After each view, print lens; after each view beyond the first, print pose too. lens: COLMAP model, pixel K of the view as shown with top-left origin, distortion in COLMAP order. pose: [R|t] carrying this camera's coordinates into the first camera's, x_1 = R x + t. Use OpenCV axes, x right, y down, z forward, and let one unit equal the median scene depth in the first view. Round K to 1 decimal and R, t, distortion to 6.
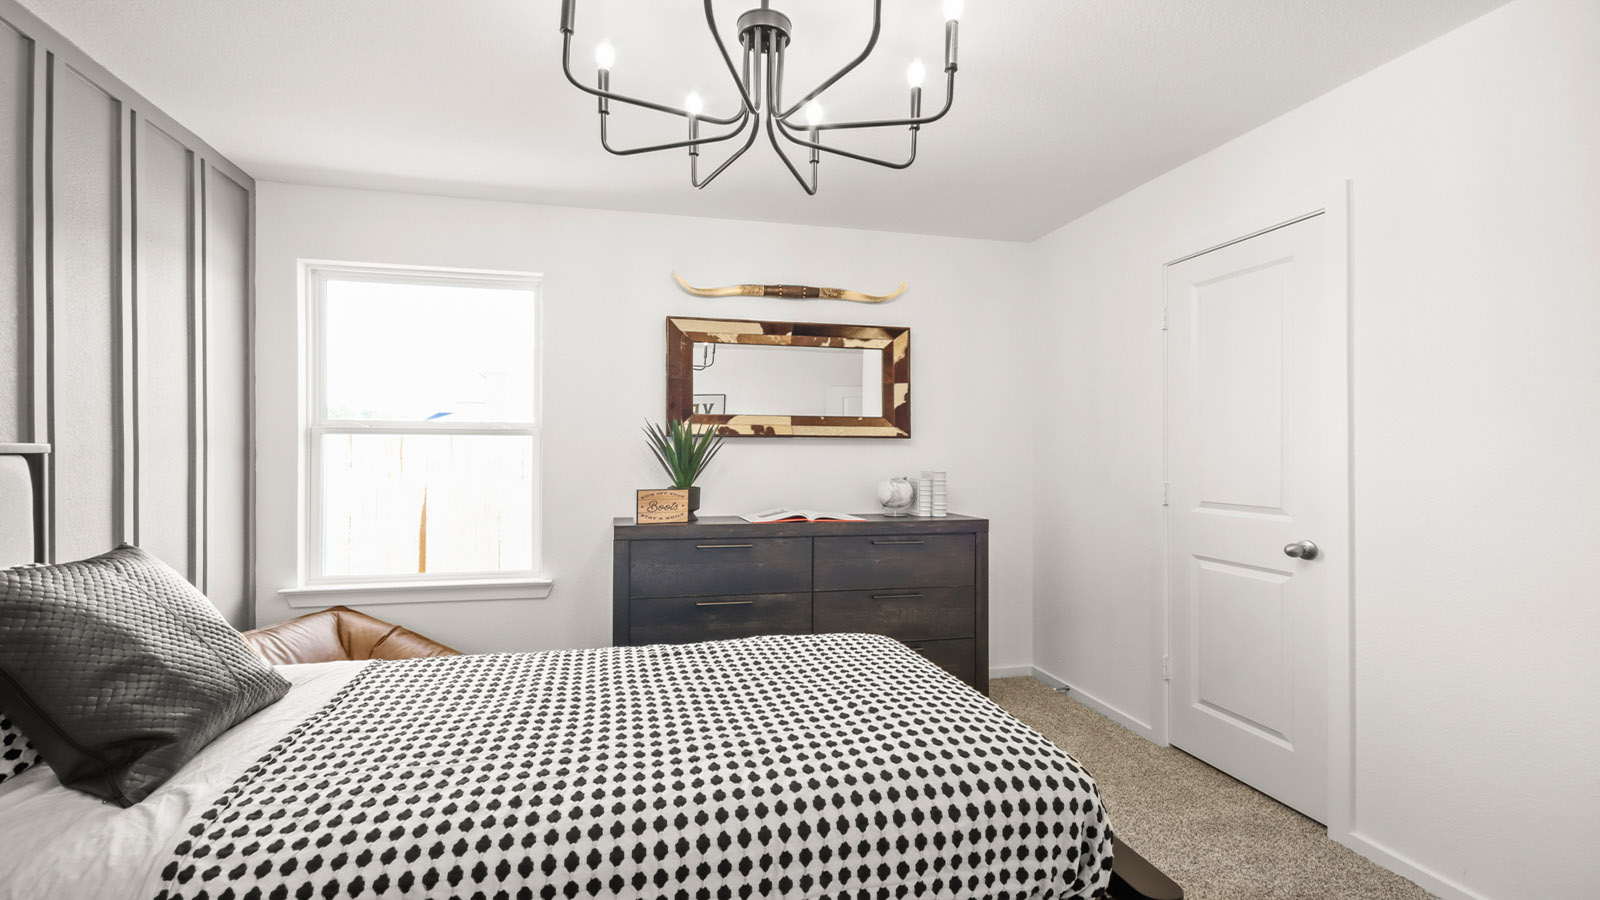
lens RADIAL K [[747.2, 0, 800.7], [0, 747.2, 447.8], [0, 0, 1]] dist [0.009140, -0.010219]
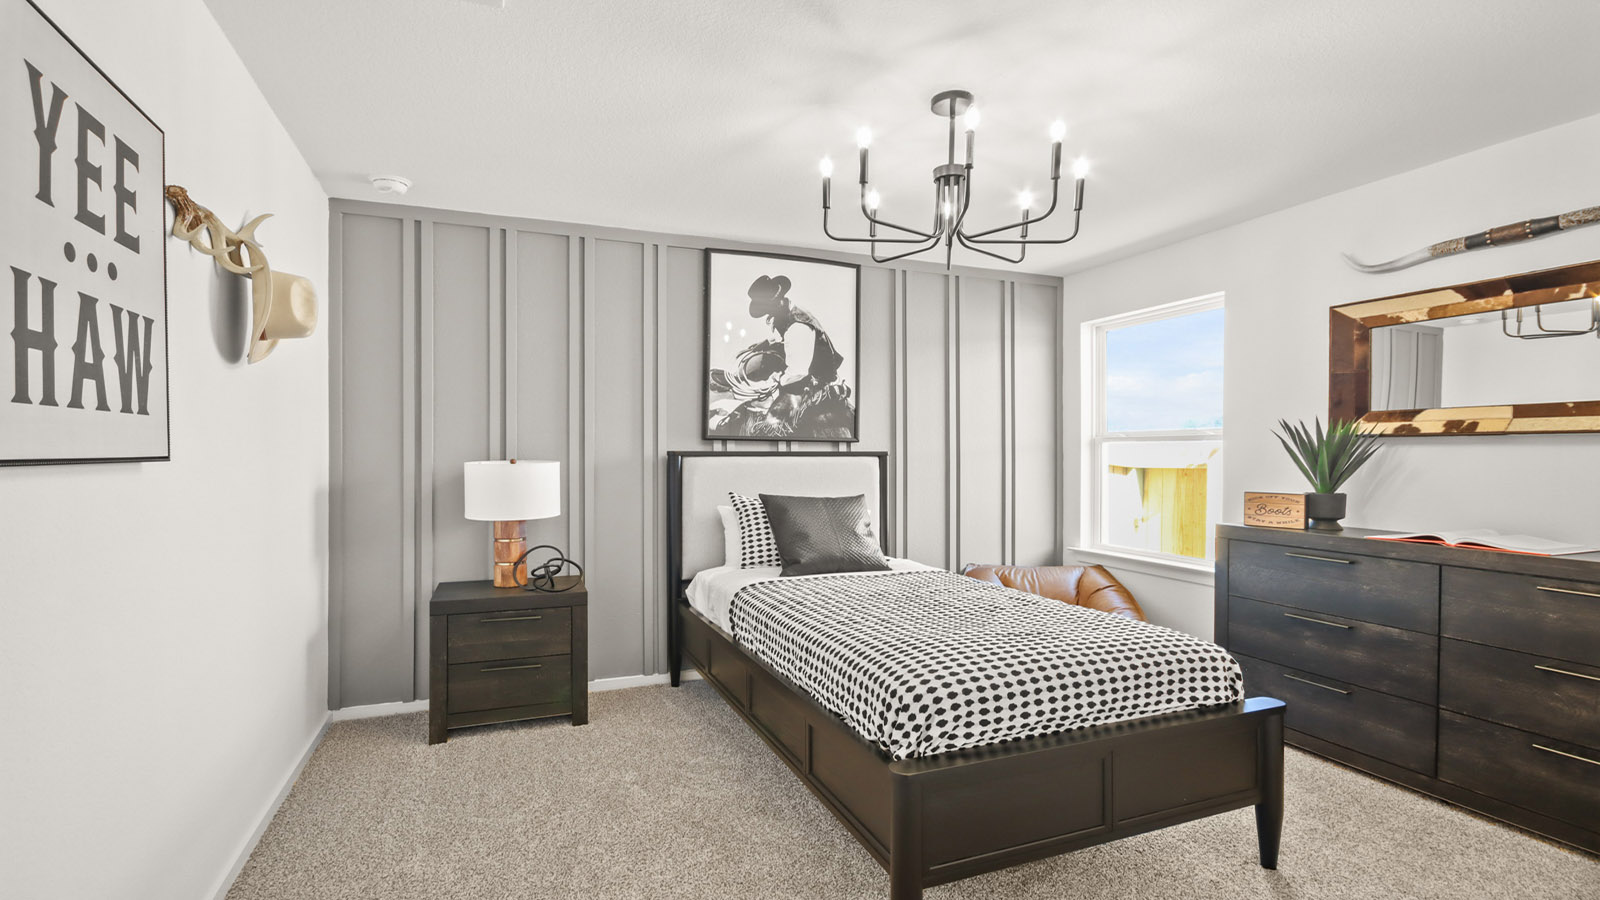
lens RADIAL K [[747.2, 0, 796.7], [0, 747.2, 458.2], [0, 0, 1]] dist [0.009140, -0.010219]
pose [[0.133059, 0.002586, -0.991105, 0.645297], [0.004909, 0.999983, 0.003269, 0.003457], [0.991096, -0.005300, 0.133044, 0.227548]]
